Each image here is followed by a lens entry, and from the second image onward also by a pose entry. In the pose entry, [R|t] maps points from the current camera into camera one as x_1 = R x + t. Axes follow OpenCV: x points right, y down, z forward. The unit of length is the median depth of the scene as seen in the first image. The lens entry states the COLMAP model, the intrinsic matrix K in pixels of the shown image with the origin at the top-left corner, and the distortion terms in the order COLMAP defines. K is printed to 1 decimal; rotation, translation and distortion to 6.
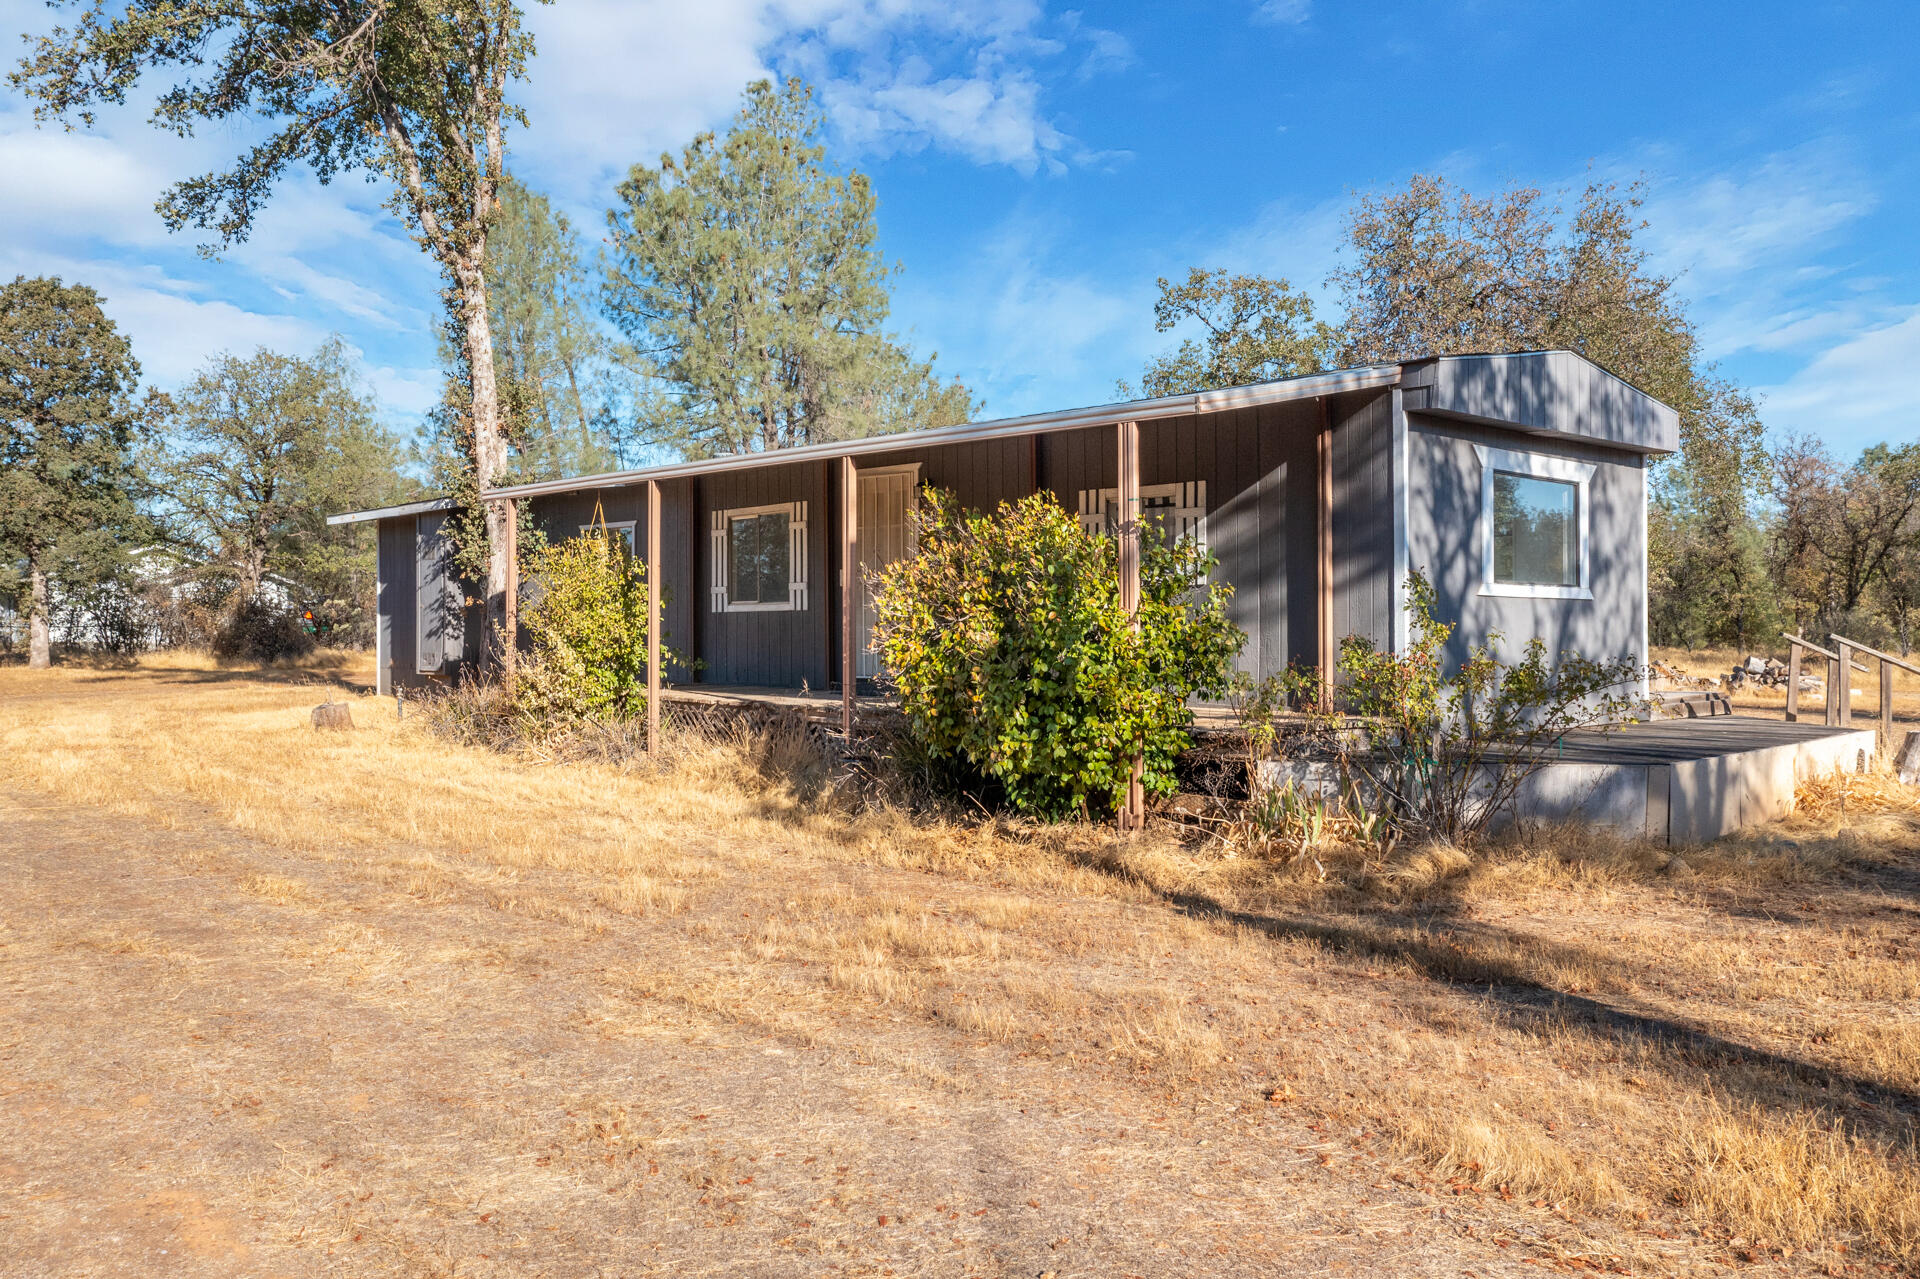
lens RADIAL K [[1548.1, 0, 960.0], [0, 1548.1, 639.5], [0, 0, 1]] dist [0.043948, -0.109284]
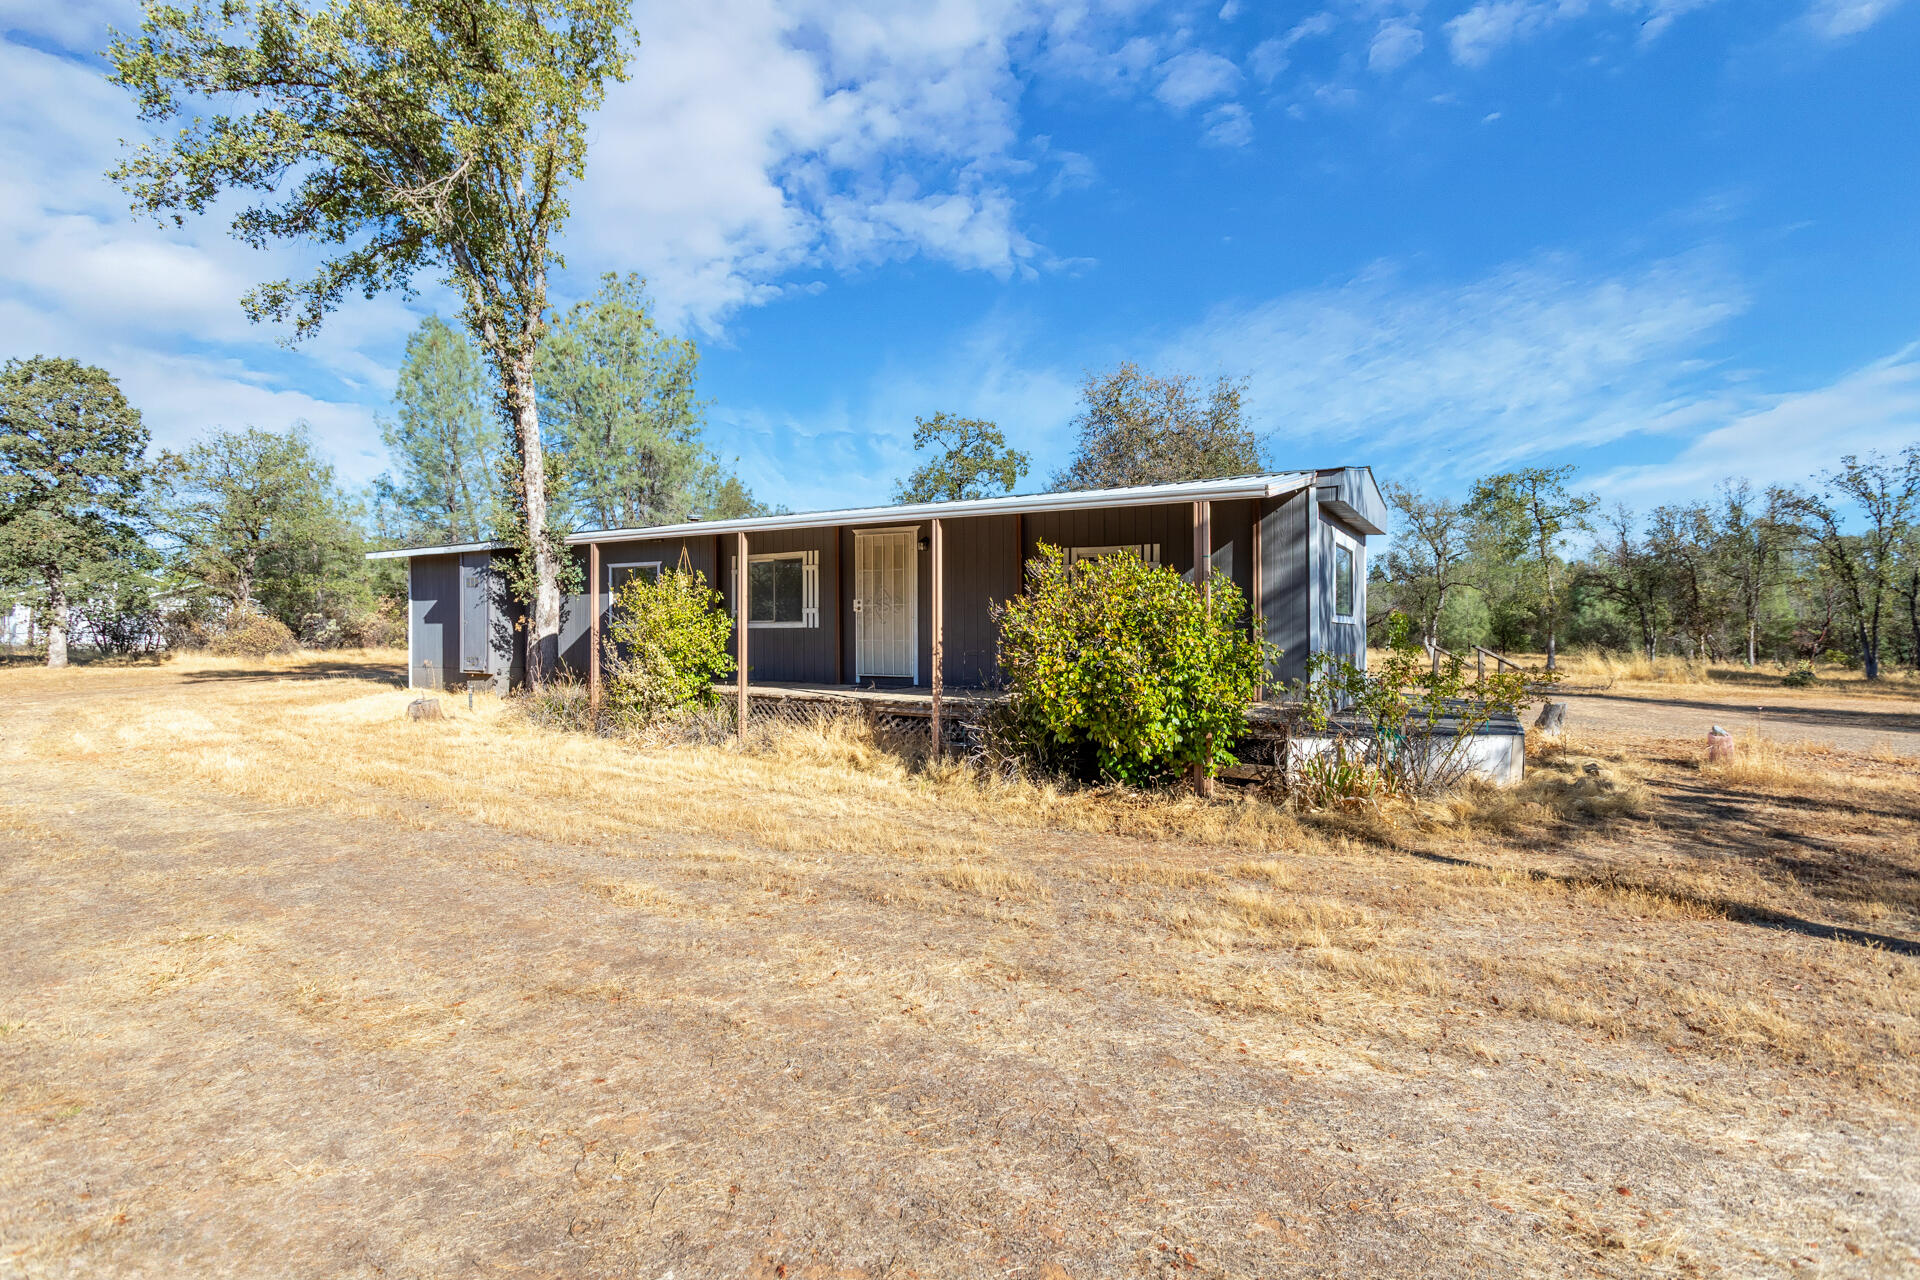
lens RADIAL K [[911.2, 0, 958.1], [0, 911.2, 629.5], [0, 0, 1]] dist [0.016013, -0.014405]
pose [[0.958918, -0.001775, 0.283677, -0.178333], [0.003395, 0.999981, -0.005219, -0.010356], [-0.283662, 0.005968, 0.958906, 0.138746]]
